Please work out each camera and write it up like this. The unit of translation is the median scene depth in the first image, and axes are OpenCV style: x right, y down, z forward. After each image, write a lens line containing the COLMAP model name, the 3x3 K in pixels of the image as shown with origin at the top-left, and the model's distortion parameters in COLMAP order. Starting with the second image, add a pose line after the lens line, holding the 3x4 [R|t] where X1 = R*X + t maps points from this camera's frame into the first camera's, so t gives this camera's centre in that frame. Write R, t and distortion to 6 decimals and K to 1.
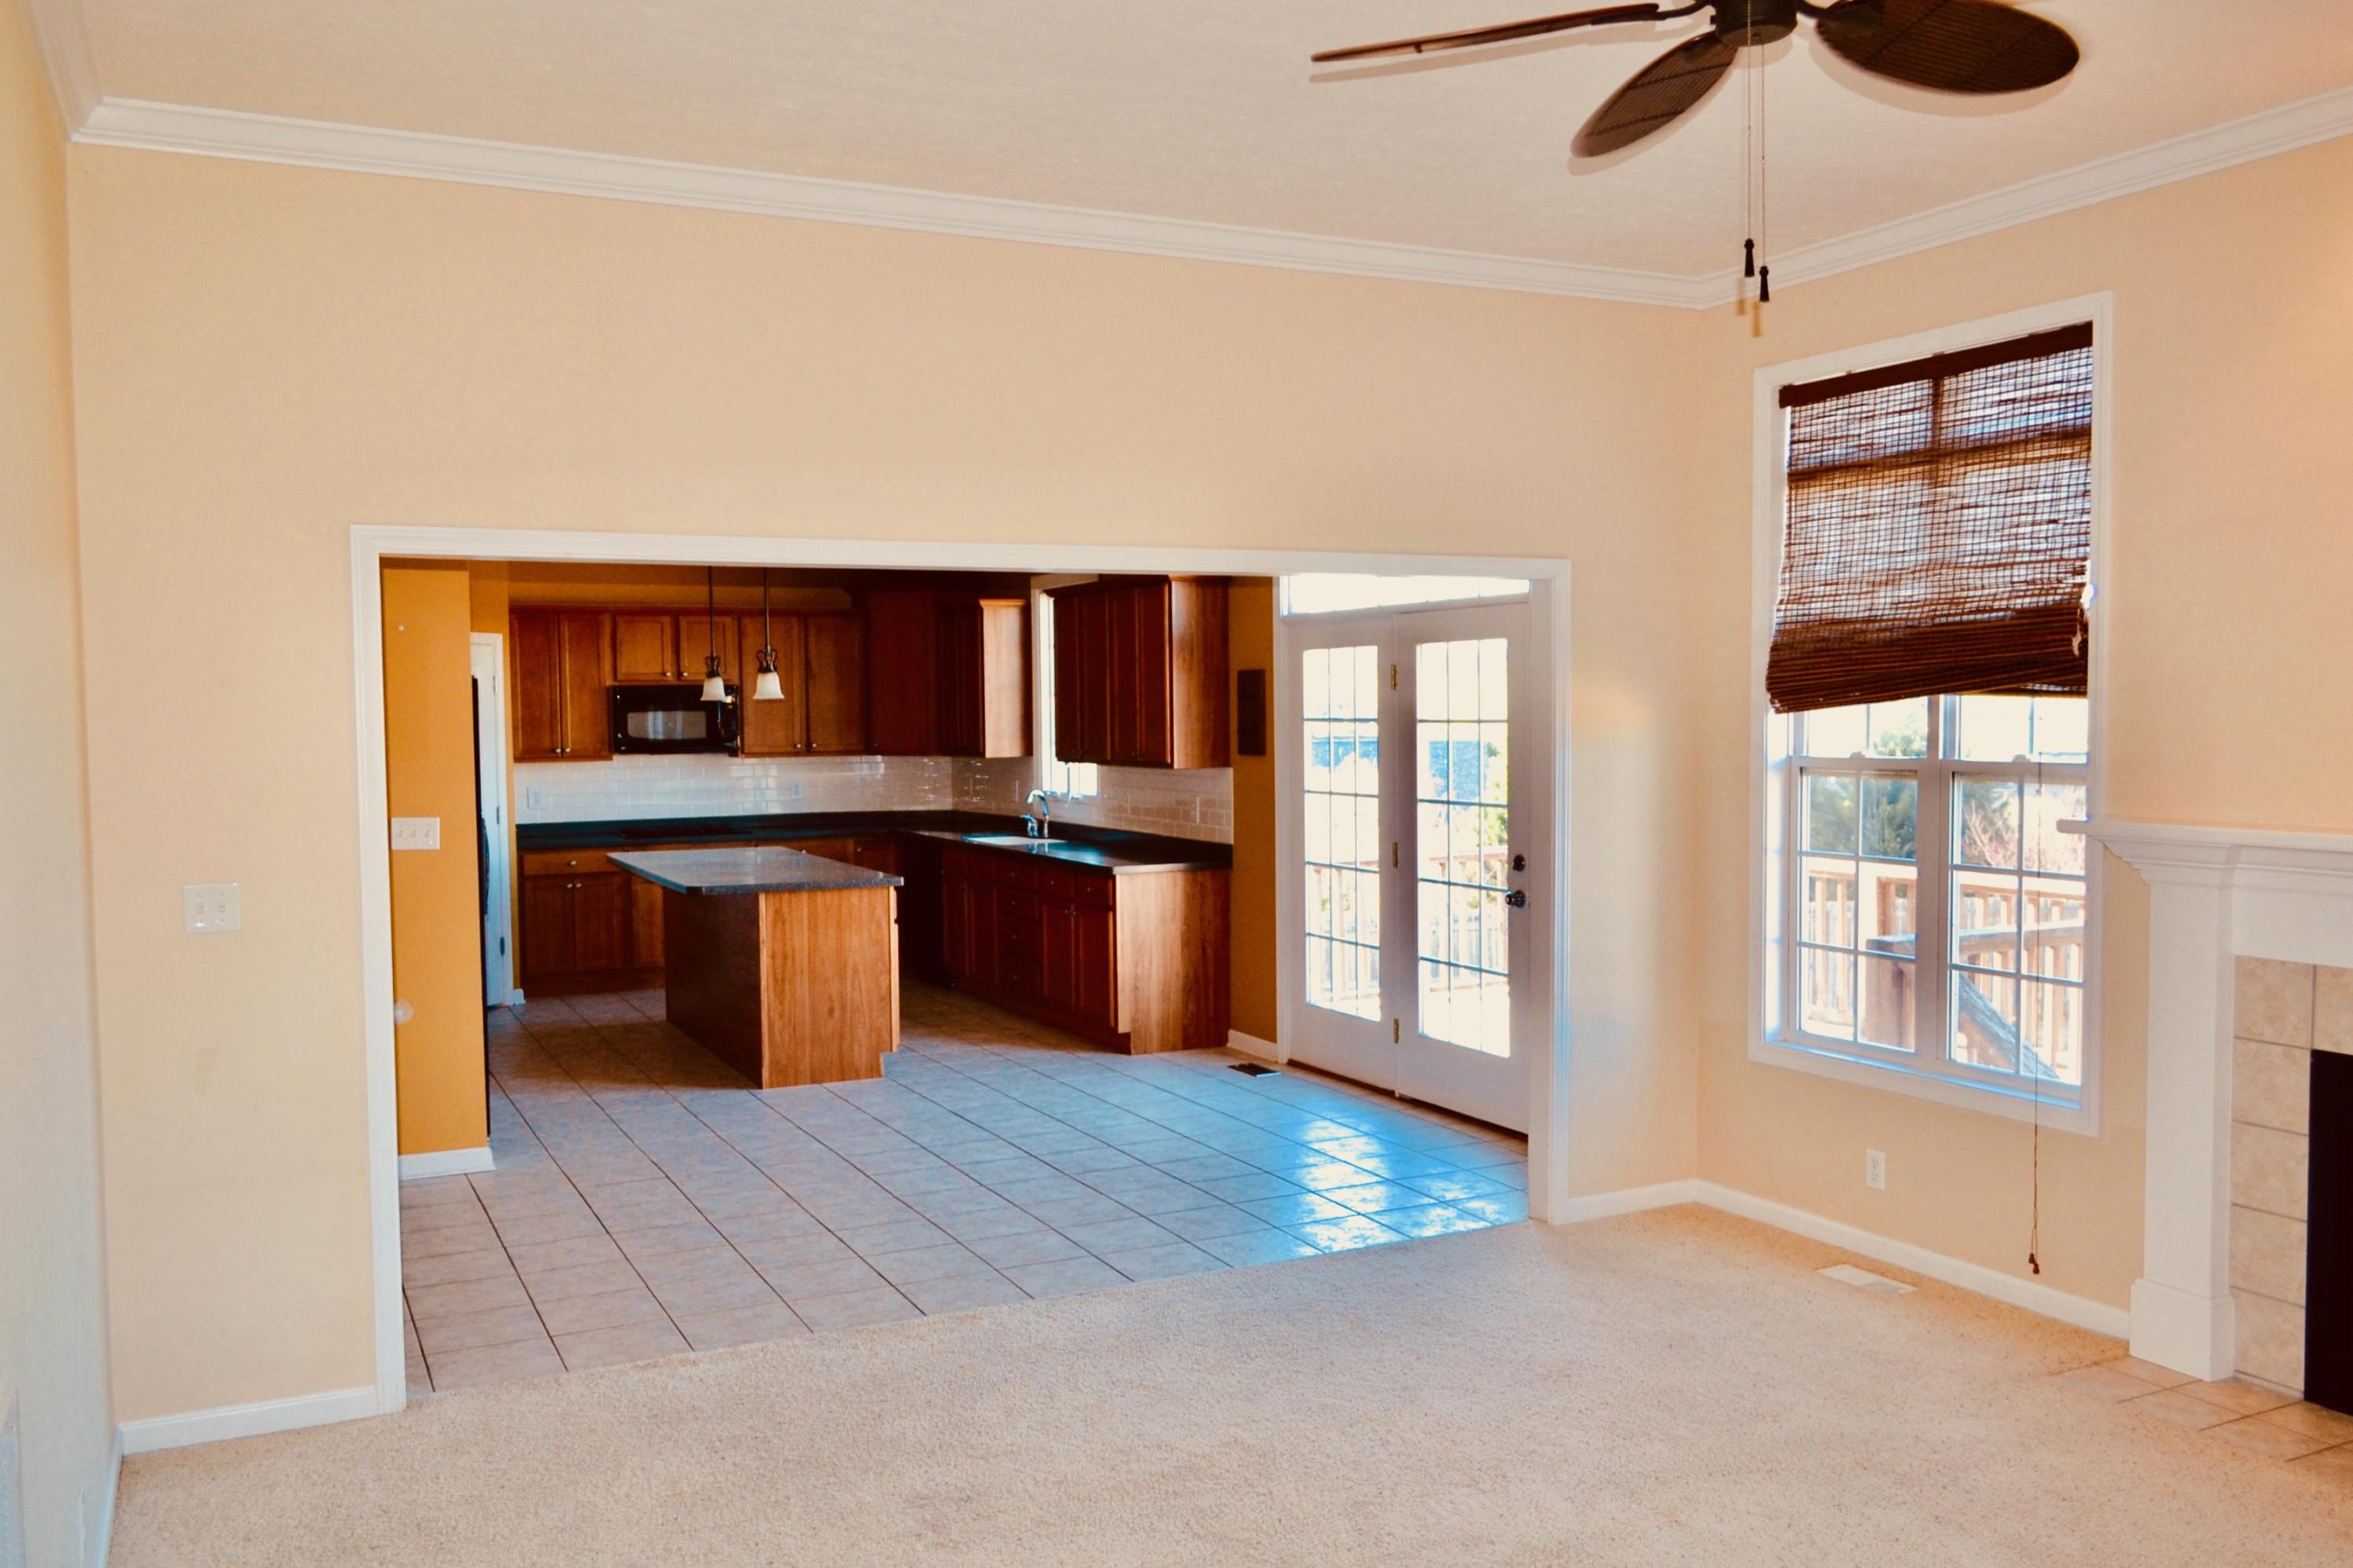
lens RADIAL K [[1927.4, 0, 1177.6], [0, 1927.4, 804.6], [0, 0, 1]] dist [-0.005360, 0.004461]
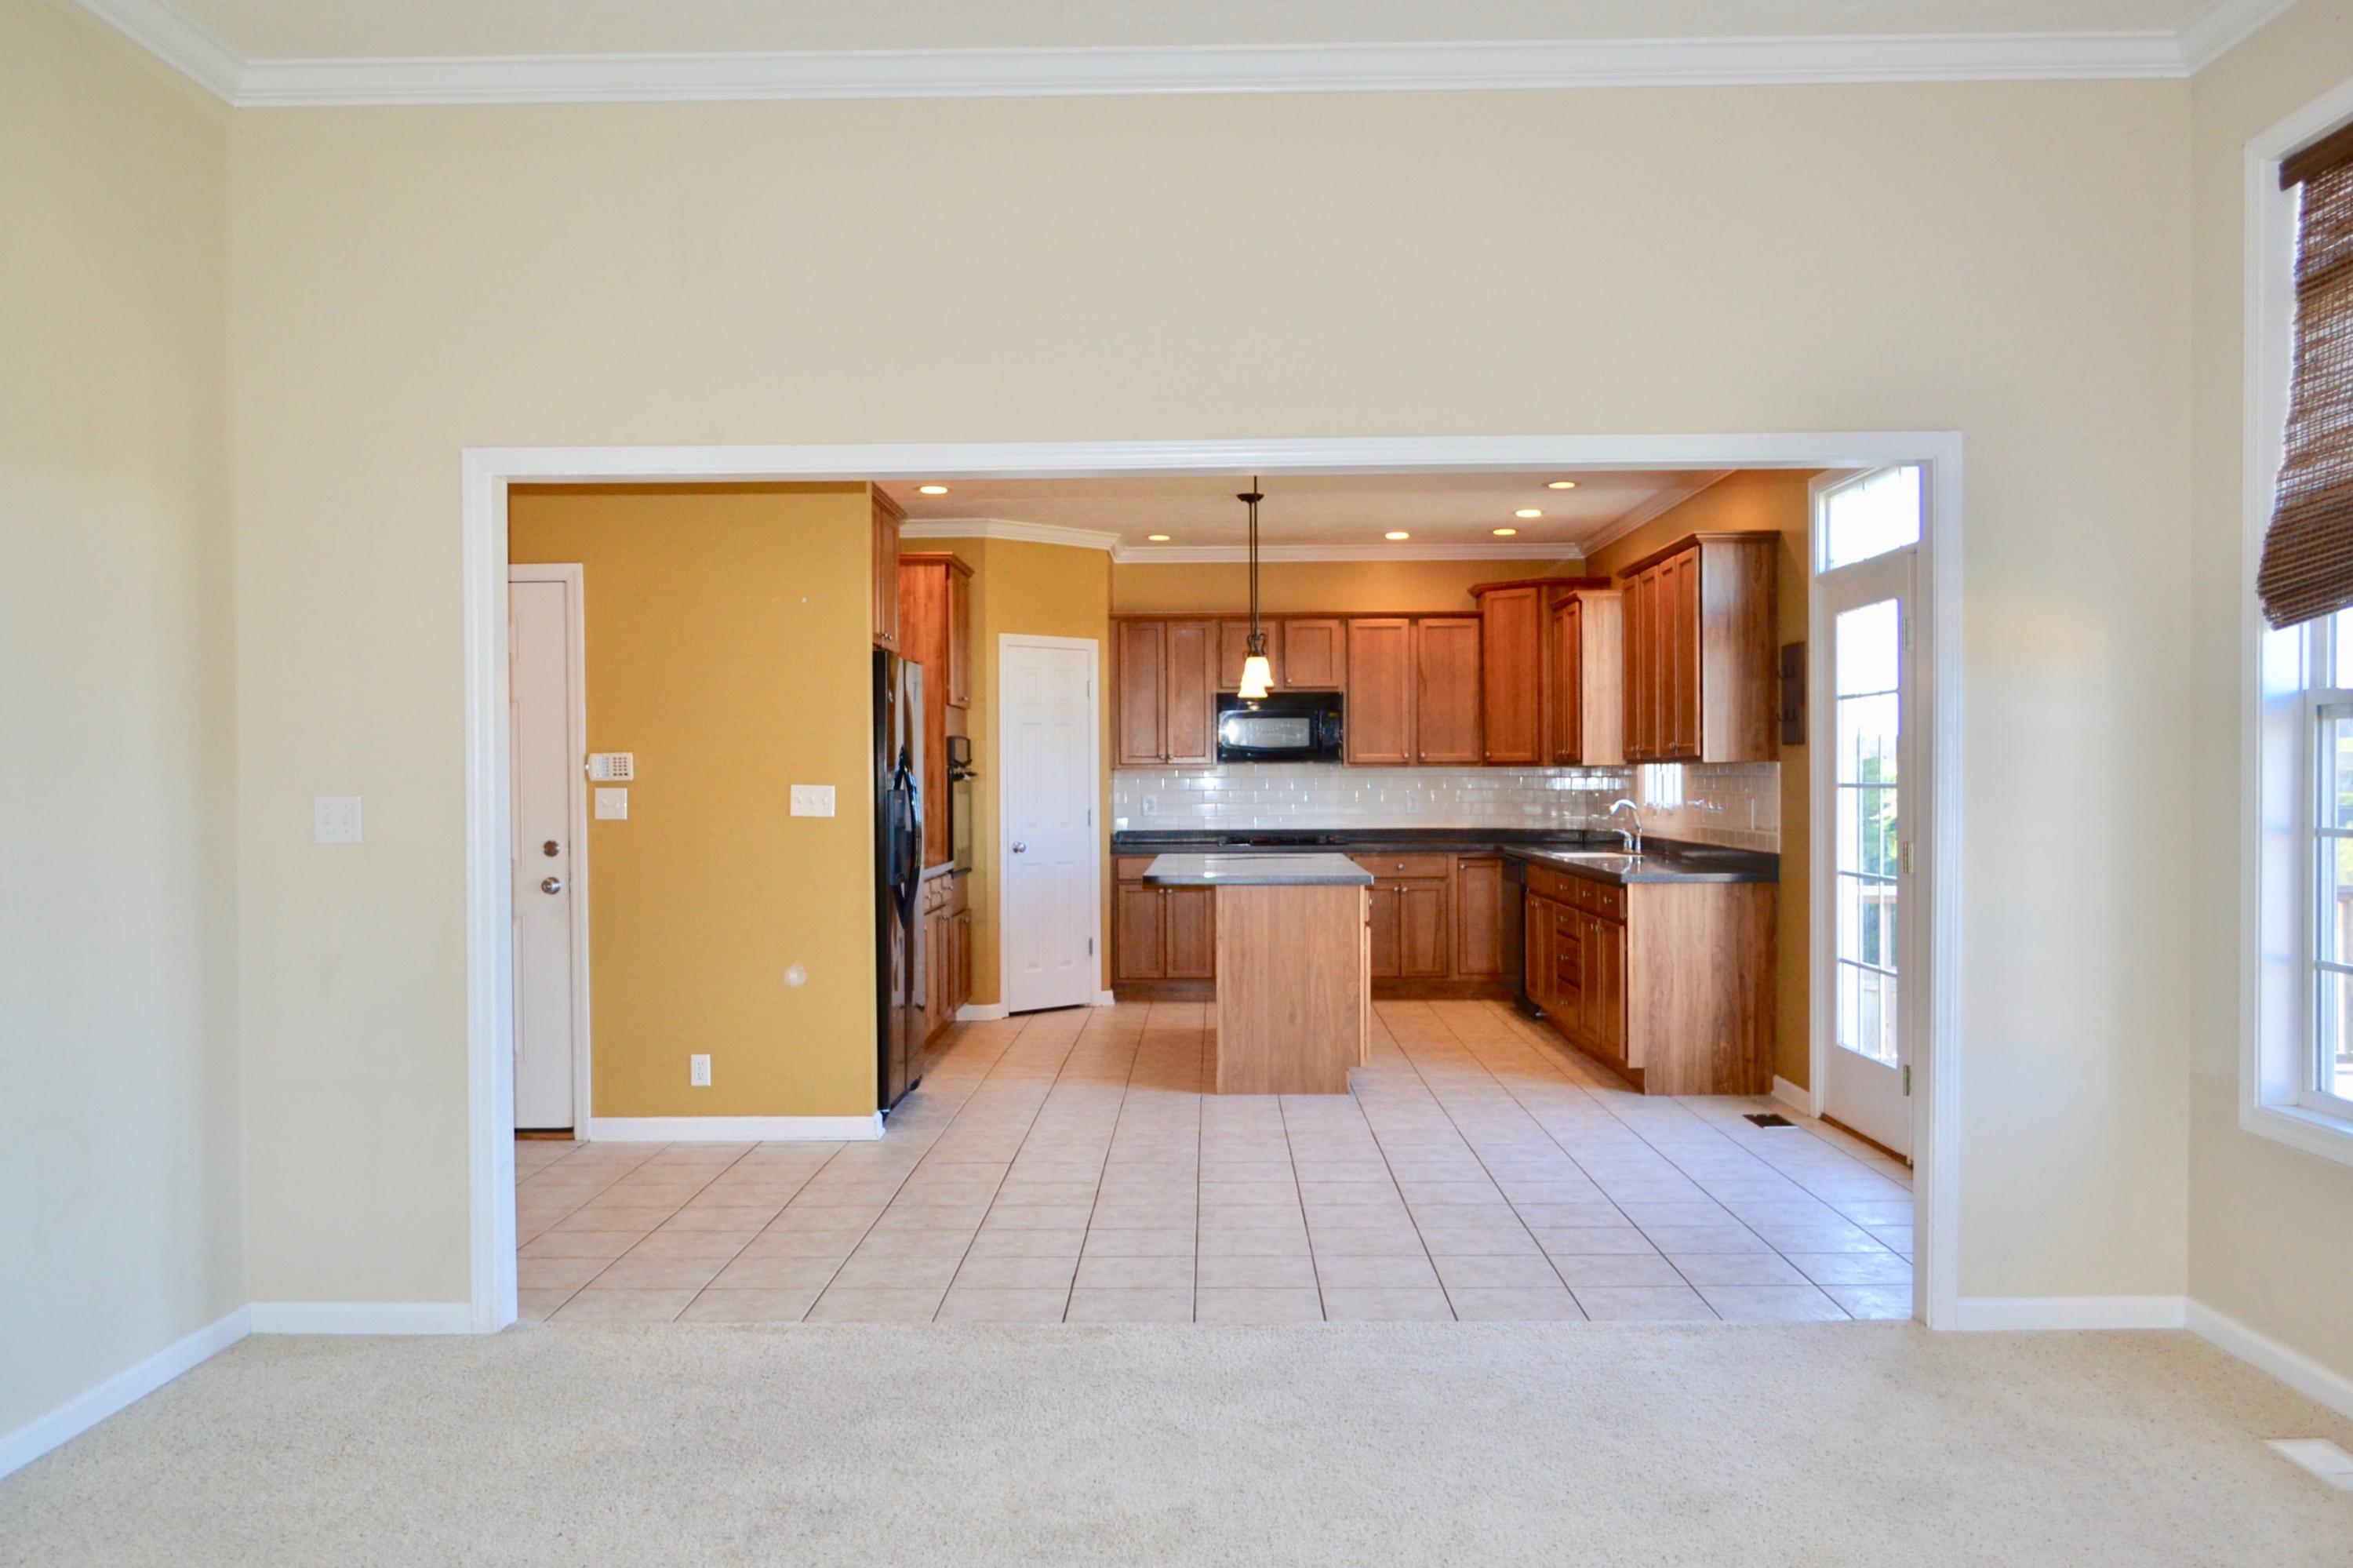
lens RADIAL K [[1933.0, 0, 1165.3], [0, 1933.0, 812.8], [0, 0, 1]] dist [-0.009377, 0.007337]
pose [[0.885581, 0.012243, -0.464324, 0.272839], [-0.025863, 0.999401, -0.022976, 0.043879], [0.463764, 0.032356, 0.885368, 0.198565]]
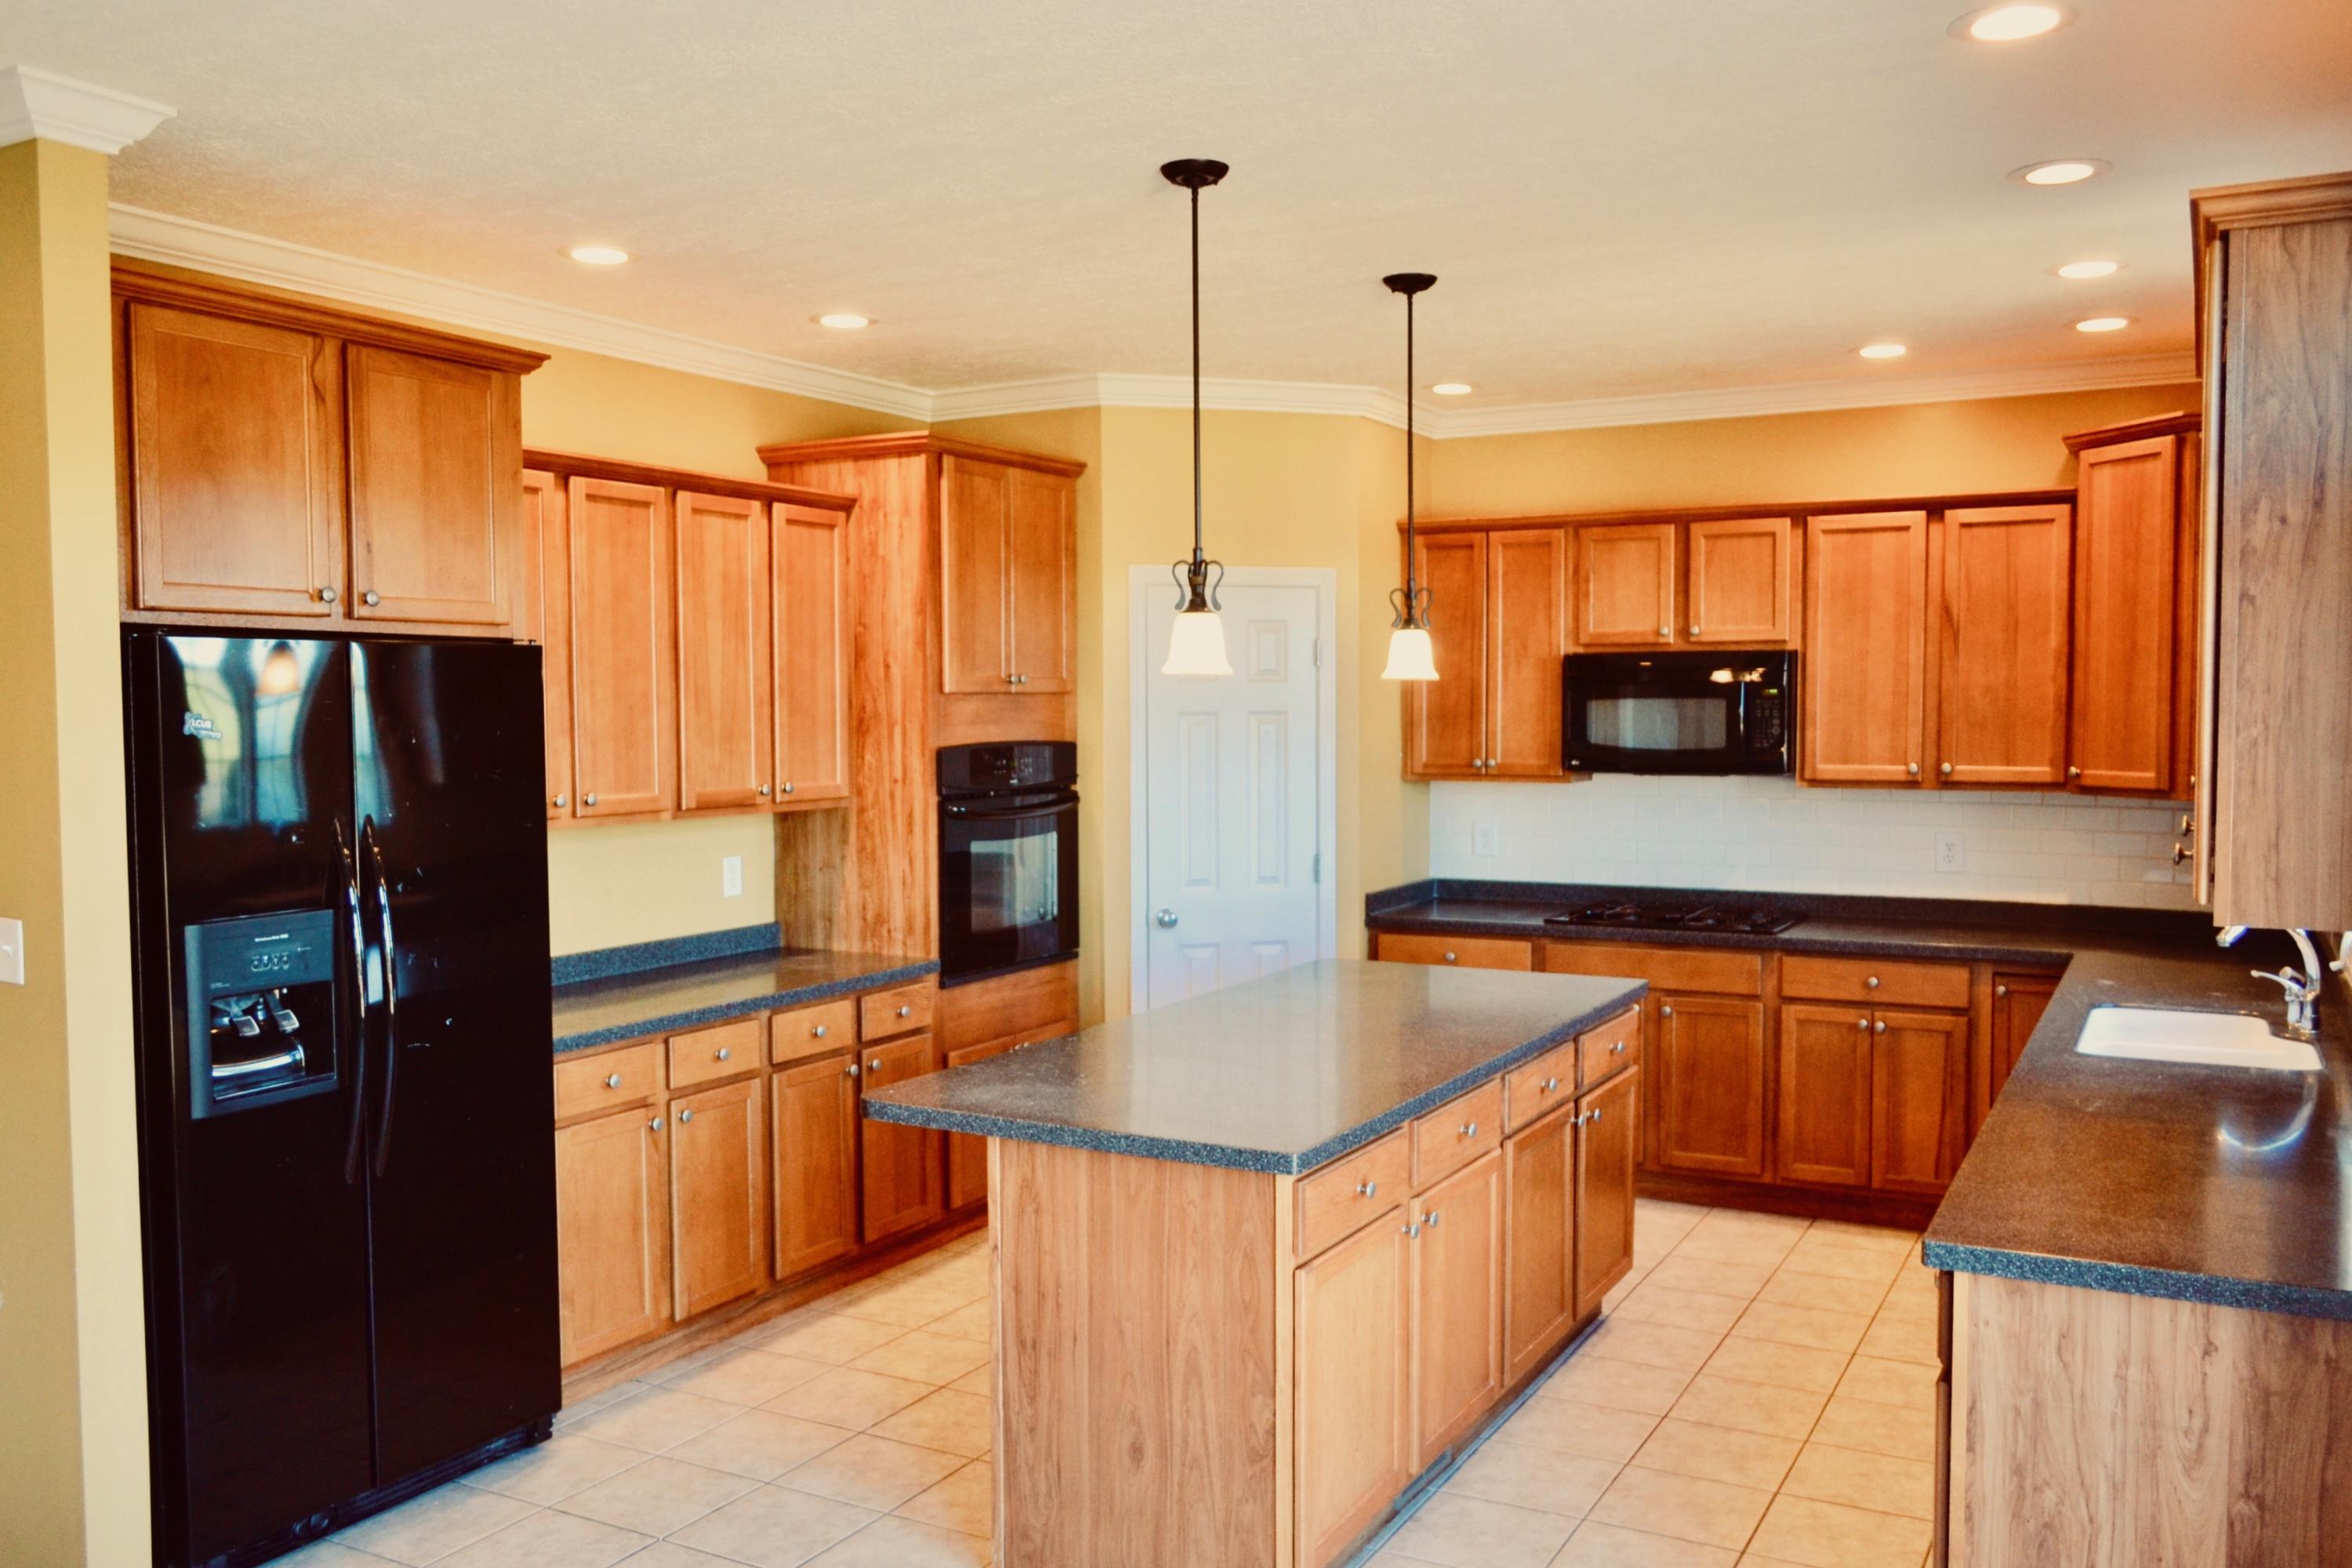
lens RADIAL K [[1906.7, 0, 1164.9], [0, 1906.7, 810.3], [0, 0, 1]] dist [-0.004451, -0.000431]
pose [[0.568703, 0.054661, -0.820725, 0.198802], [-0.042250, 0.998414, 0.037219, -0.057942], [0.821457, 0.013509, 0.570110, 1.072211]]
